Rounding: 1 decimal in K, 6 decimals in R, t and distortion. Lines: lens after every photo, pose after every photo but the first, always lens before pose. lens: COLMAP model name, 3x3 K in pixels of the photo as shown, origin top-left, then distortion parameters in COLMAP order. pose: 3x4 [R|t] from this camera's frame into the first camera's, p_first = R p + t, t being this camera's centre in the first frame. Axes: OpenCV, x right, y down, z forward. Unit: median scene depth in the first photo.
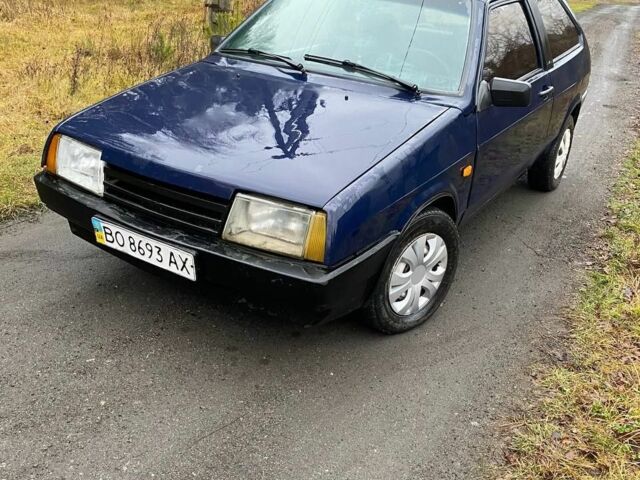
lens RADIAL K [[717.0, 0, 318.2], [0, 717.0, 242.3], [0, 0, 1]] dist [0.035780, 0.000000]
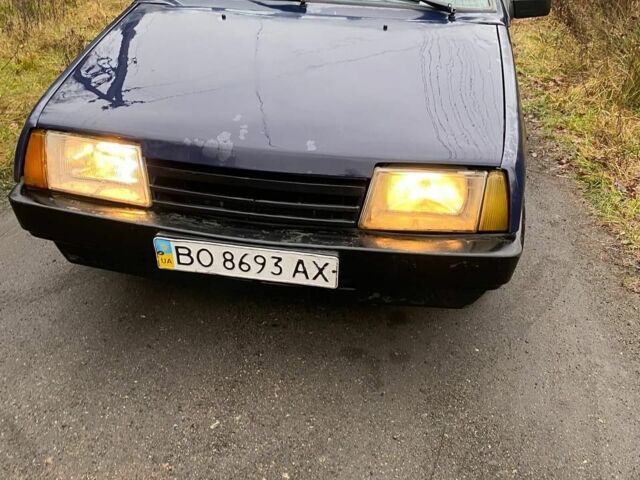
lens RADIAL K [[717.0, 0, 320.7], [0, 717.0, 236.7], [0, 0, 1]] dist [0.035780, 0.000000]
pose [[0.897406, -0.227359, 0.378115, -0.461209], [0.185769, 0.972045, 0.143589, -0.114252], [-0.400192, -0.058615, 0.914555, 0.287200]]
